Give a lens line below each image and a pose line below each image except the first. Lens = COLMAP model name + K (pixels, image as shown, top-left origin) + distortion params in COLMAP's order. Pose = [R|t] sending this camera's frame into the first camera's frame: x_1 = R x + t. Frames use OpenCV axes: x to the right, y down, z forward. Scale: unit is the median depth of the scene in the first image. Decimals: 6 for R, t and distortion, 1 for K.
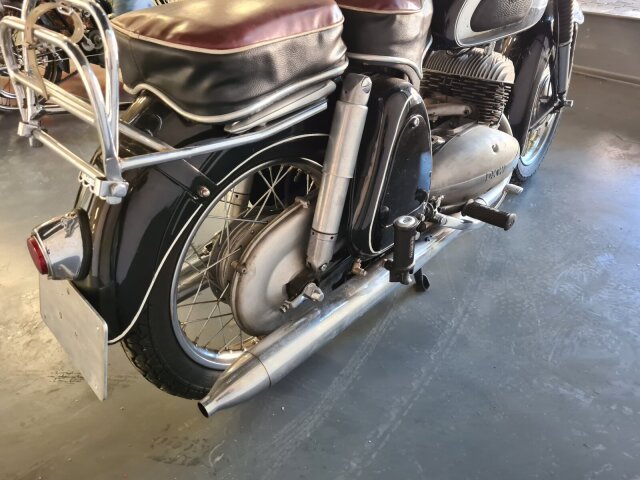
lens RADIAL K [[486.2, 0, 318.5], [0, 486.2, 243.1], [0, 0, 1]] dist [0.061053, -0.043982]
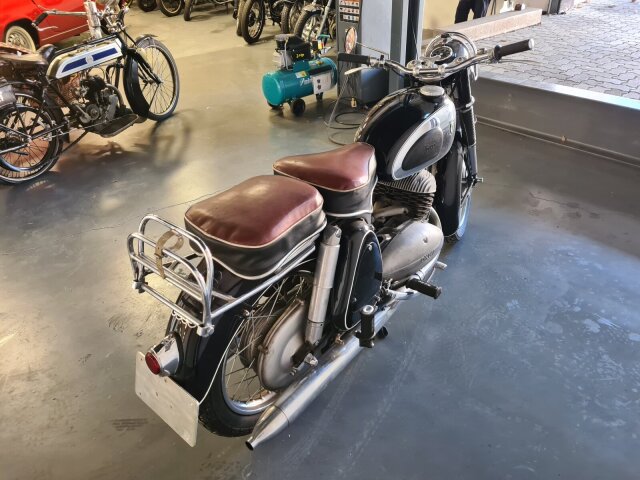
lens RADIAL K [[486.2, 0, 316.9], [0, 486.2, 236.2], [0, 0, 1]] dist [0.061053, -0.043982]
pose [[0.996353, -0.050399, 0.068847, -0.069653], [0.051813, 0.998478, -0.018915, -0.235414], [-0.067789, 0.022414, 0.997448, -0.496596]]
